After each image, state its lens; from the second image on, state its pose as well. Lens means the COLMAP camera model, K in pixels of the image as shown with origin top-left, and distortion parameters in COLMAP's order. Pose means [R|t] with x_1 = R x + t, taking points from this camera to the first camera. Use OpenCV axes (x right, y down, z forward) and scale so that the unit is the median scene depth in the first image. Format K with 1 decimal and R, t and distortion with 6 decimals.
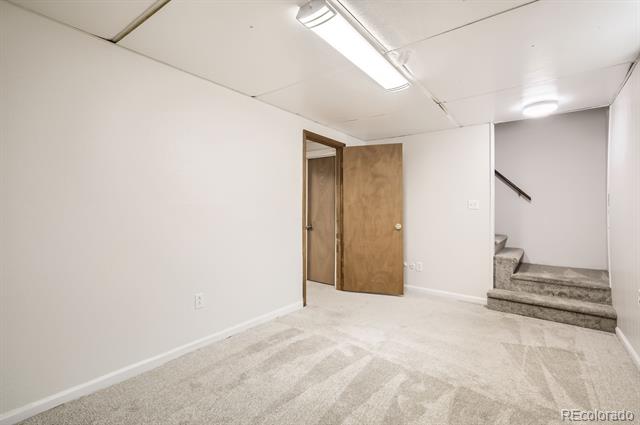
lens RADIAL K [[289.5, 0, 320.0], [0, 289.5, 212.5], [0, 0, 1]] dist [-0.000194, -0.000045]
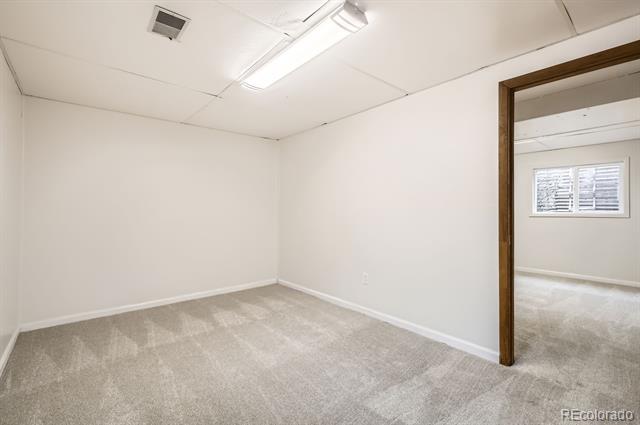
lens RADIAL K [[289.5, 0, 320.0], [0, 289.5, 212.5], [0, 0, 1]] dist [-0.000194, -0.000045]
pose [[-0.215022, 0.009313, -0.976565, 0.749615], [-0.001582, 0.999950, 0.009885, -0.011234], [0.976608, 0.003671, -0.214997, 0.879586]]
